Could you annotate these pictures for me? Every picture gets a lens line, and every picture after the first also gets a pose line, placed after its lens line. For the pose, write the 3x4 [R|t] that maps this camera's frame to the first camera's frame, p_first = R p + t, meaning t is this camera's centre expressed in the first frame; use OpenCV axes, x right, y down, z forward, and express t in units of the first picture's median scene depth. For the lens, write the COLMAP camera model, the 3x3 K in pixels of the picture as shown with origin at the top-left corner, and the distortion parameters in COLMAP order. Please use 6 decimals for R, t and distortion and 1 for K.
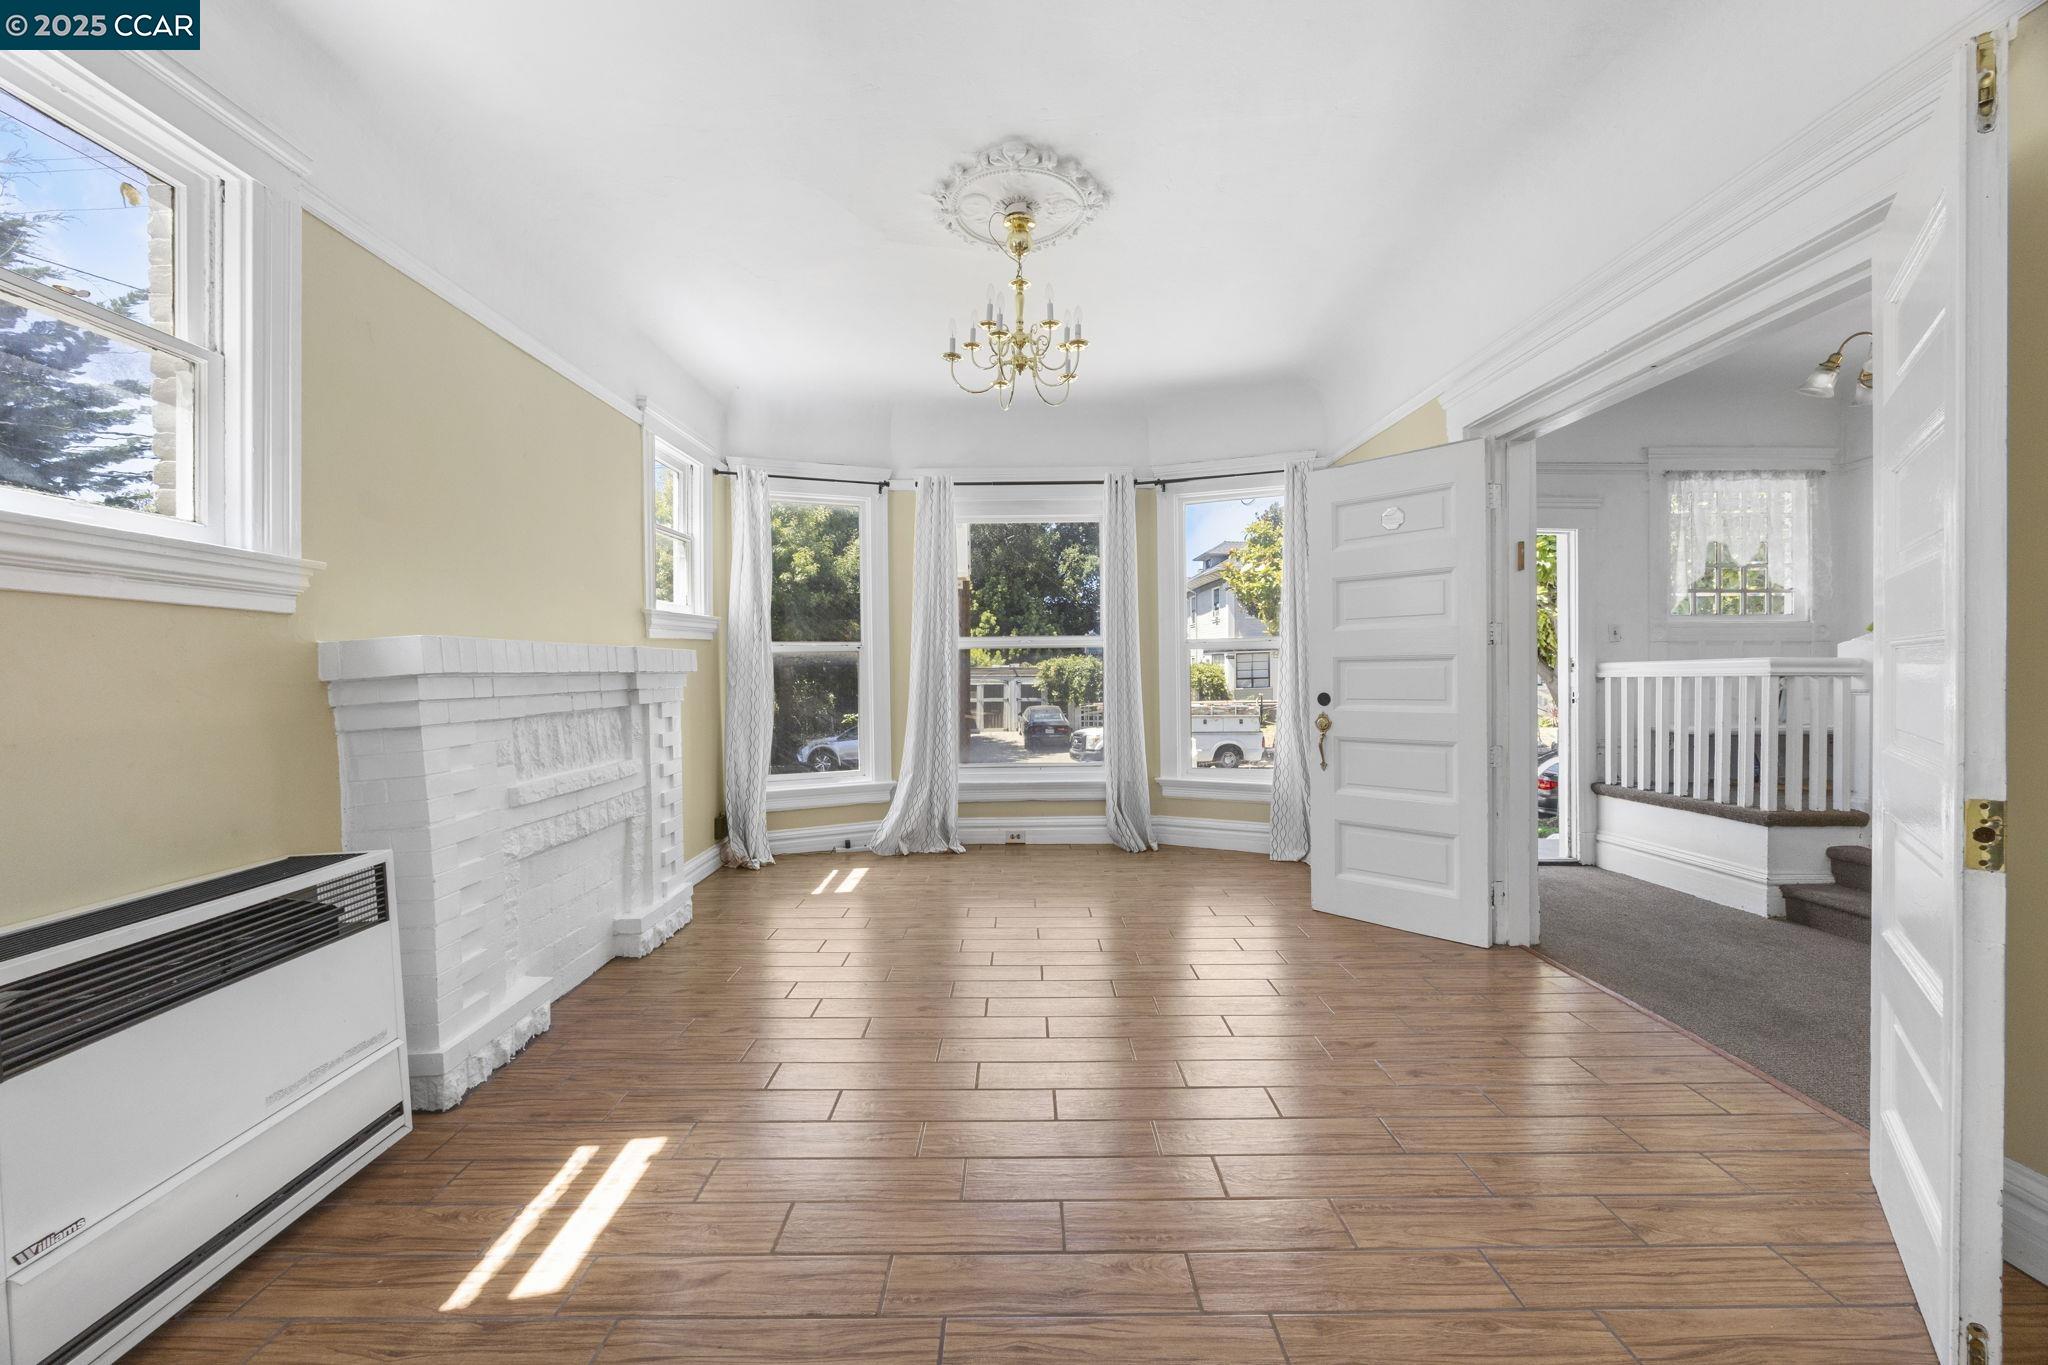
lens RADIAL K [[785.4, 0, 1022.6], [0, 785.4, 673.5], [0, 0, 1]] dist [-0.006536, -0.000111]
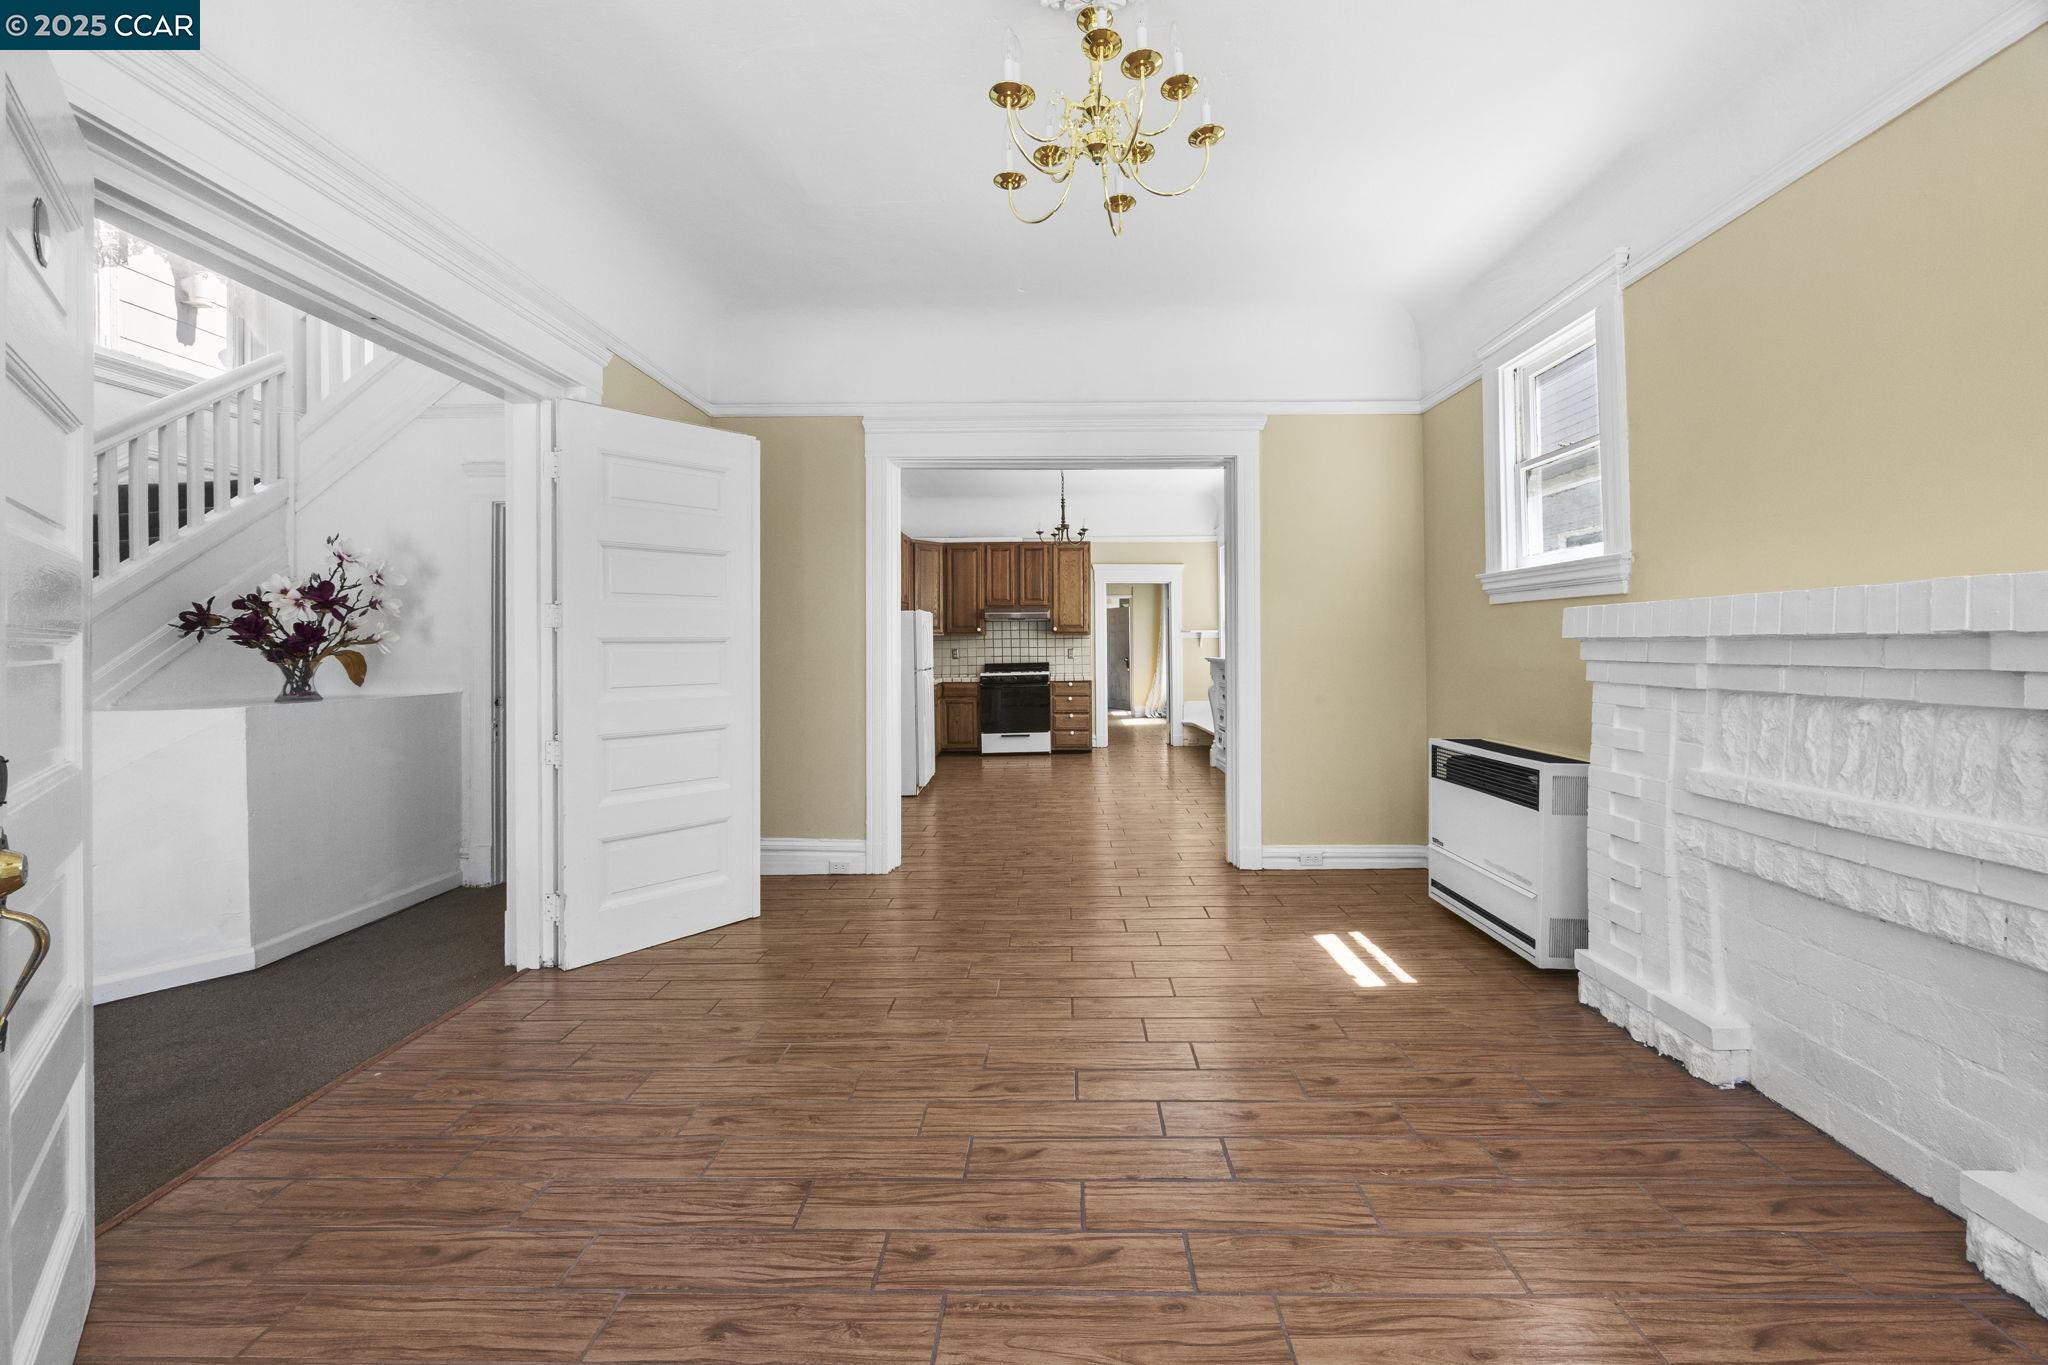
lens RADIAL K [[785.4, 0, 1035.3], [0, 785.4, 643.3], [0, 0, 1]] dist [-0.006536, -0.000111]
pose [[-0.999359, 0.019010, 0.030322, 0.022625], [0.019020, 0.999819, 0.000058, -0.003701], [-0.030315, 0.000635, -0.999540, 0.959278]]
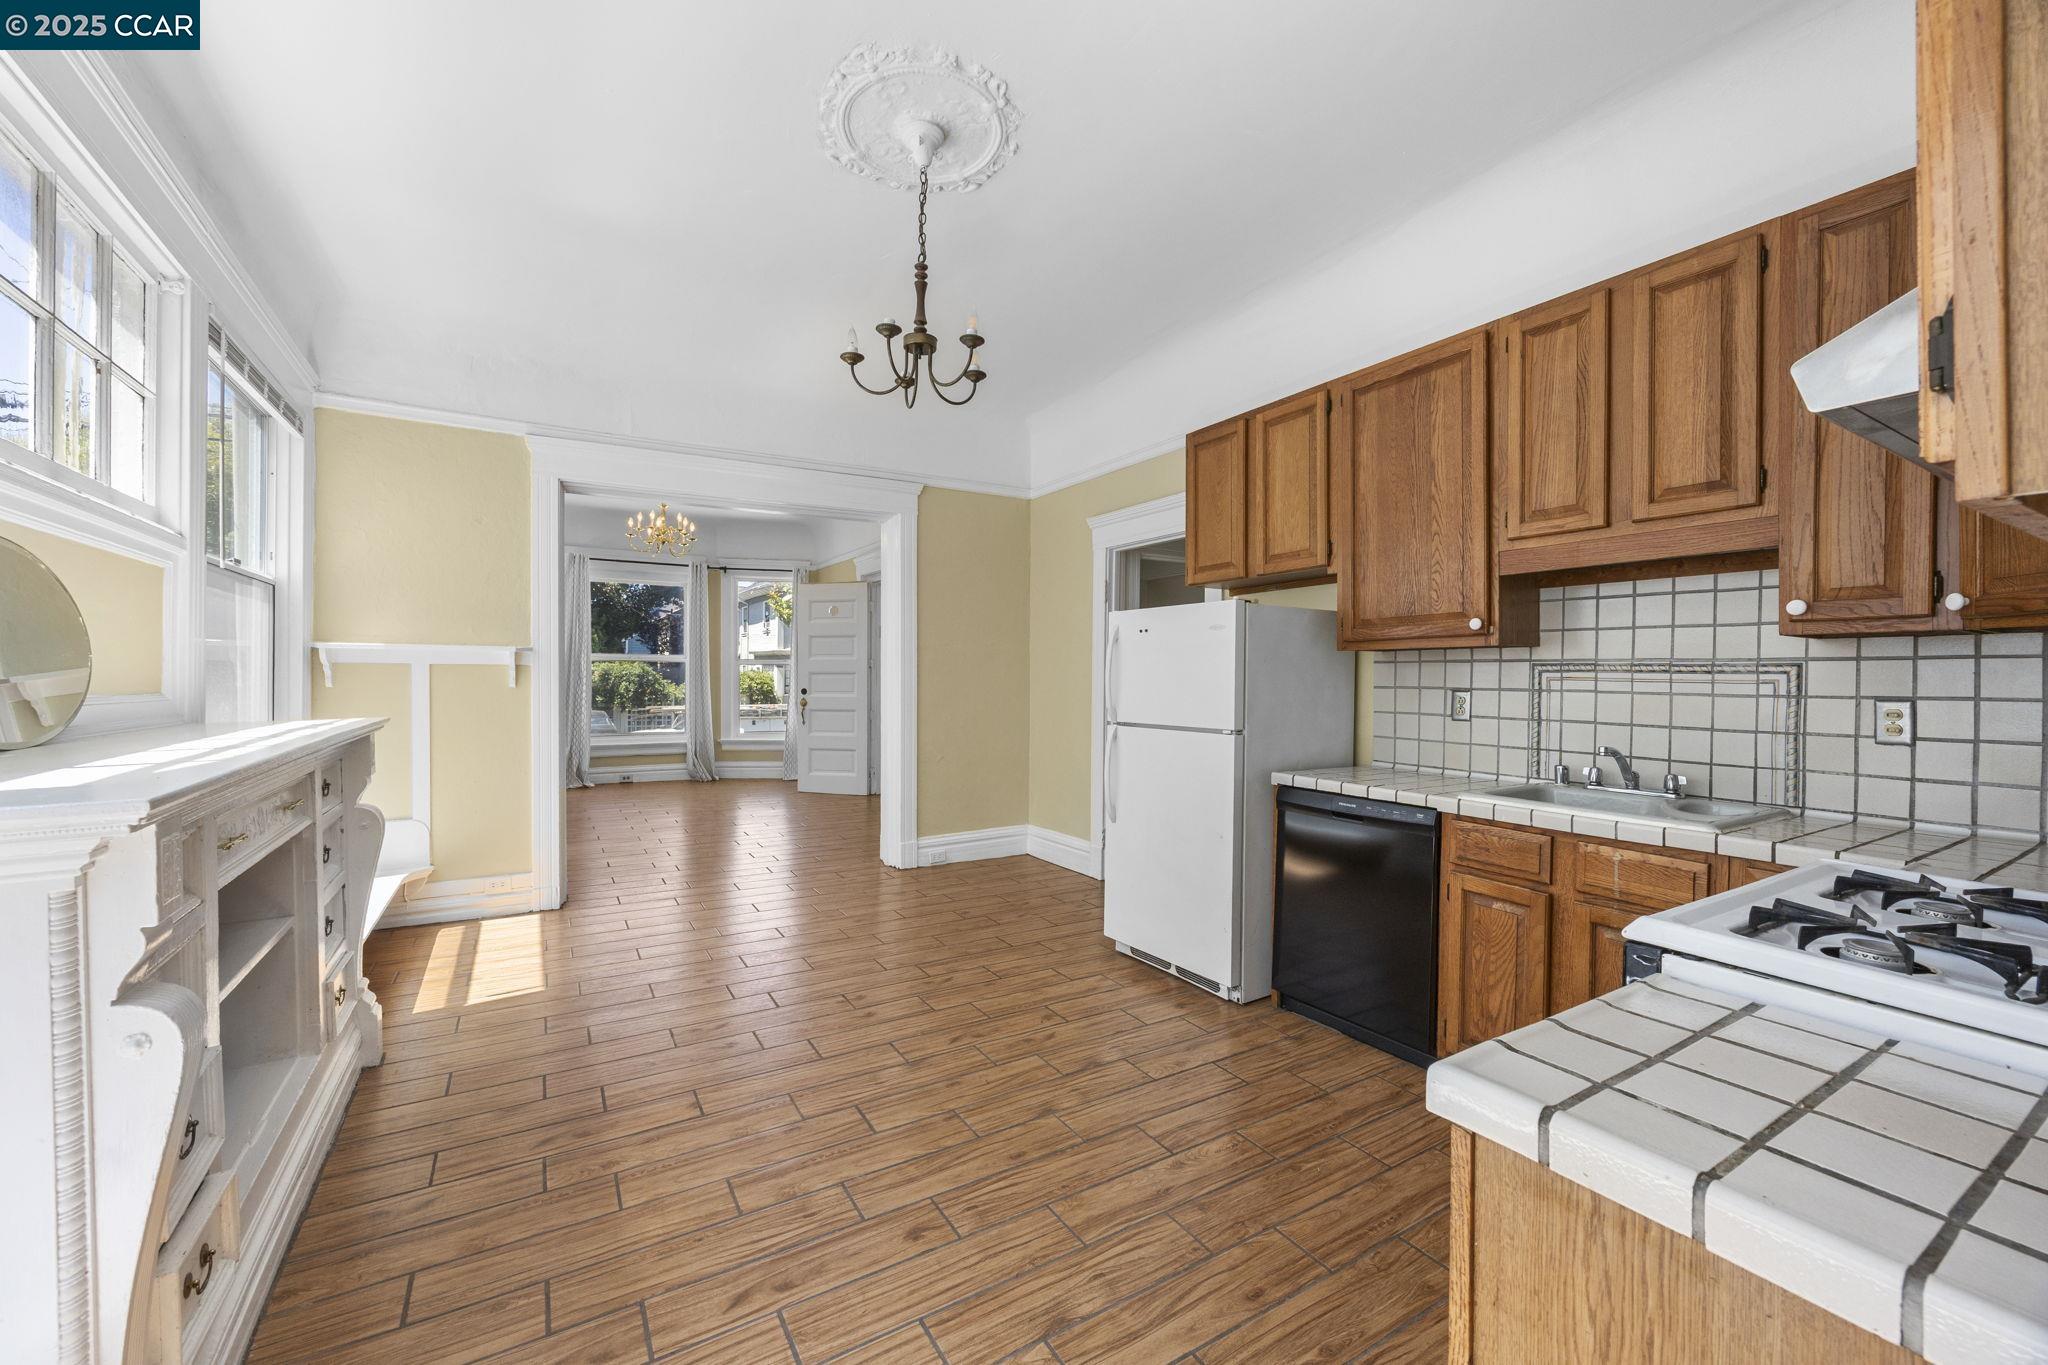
lens RADIAL K [[785.4, 0, 1019.6], [0, 785.4, 677.8], [0, 0, 1]] dist [-0.006536, -0.000111]
pose [[0.851882, 0.013540, 0.523558, -0.277377], [-0.011331, 0.999908, -0.007422, 0.005014], [-0.523610, 0.000390, 0.851958, -1.332121]]
